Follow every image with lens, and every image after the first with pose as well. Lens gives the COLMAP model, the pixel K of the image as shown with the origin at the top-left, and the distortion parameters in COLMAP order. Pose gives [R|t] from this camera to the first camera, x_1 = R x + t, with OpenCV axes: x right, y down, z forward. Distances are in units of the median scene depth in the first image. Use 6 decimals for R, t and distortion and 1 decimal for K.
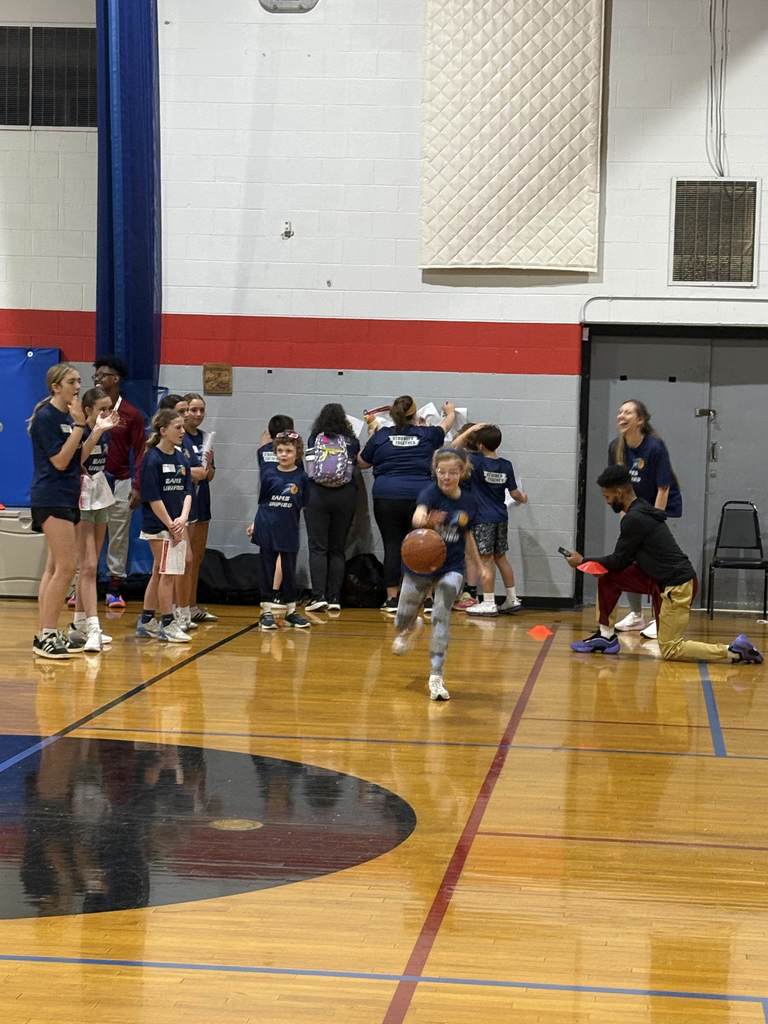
lens RADIAL K [[2304.3, 0, 383.1], [0, 2304.3, 511.1], [0, 0, 1]] dist [0.122265, 0.000000]
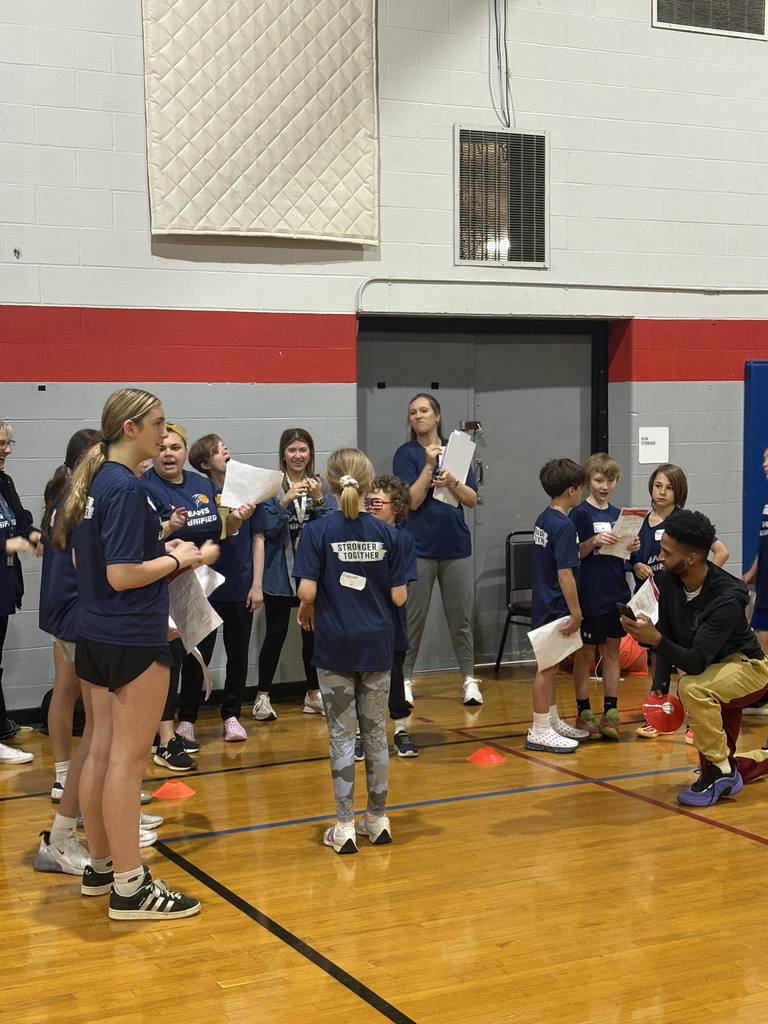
lens RADIAL K [[1593.4, 0, 385.9], [0, 1593.4, 511.6], [0, 0, 1]] dist [0.134855, 0.000000]
pose [[0.826893, -0.069022, 0.558108, -0.203692], [0.059742, 0.997605, 0.034861, -0.034423], [-0.559177, 0.004516, 0.829036, 0.562888]]
